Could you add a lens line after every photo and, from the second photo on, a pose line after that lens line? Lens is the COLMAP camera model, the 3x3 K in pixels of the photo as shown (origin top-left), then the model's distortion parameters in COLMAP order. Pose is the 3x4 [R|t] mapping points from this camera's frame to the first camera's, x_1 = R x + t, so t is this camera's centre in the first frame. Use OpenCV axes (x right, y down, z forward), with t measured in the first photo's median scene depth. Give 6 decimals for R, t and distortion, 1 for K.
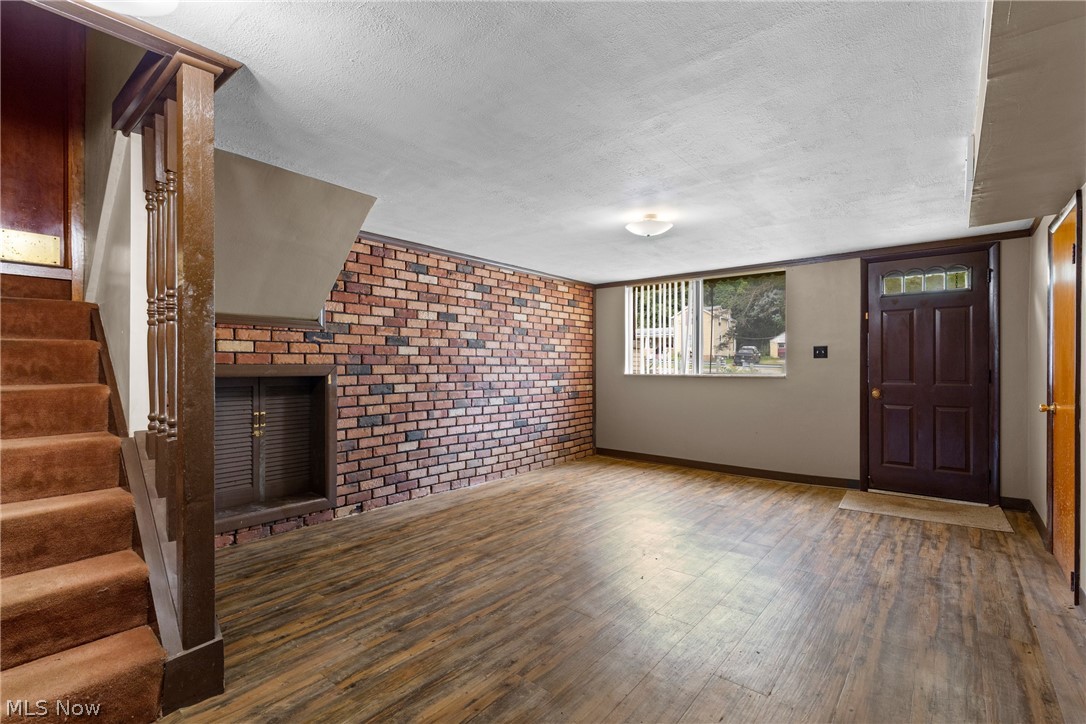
lens RADIAL K [[488.5, 0, 543.5], [0, 488.5, 366.1], [0, 0, 1]] dist [0.006689, 0.000139]
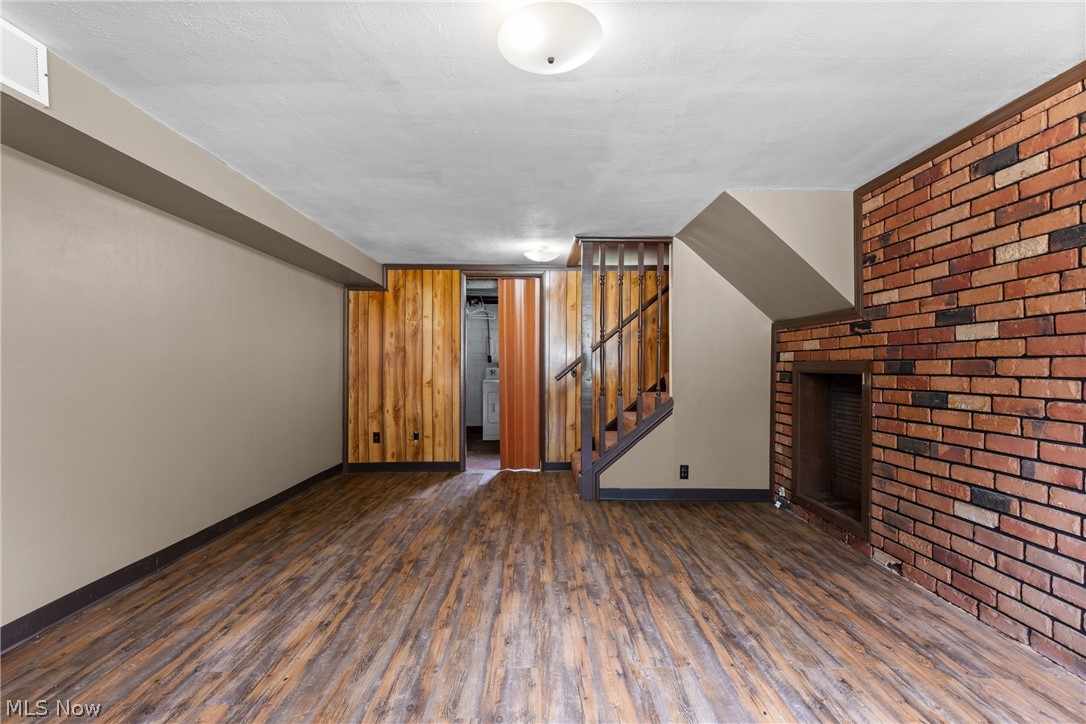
lens RADIAL K [[488.5, 0, 543.5], [0, 488.5, 366.1], [0, 0, 1]] dist [0.006689, 0.000139]
pose [[-0.763283, 0.000172, -0.646064, 0.469040], [-0.000147, 1.000000, 0.000440, 0.005740], [0.646064, 0.000431, -0.763283, 1.241402]]
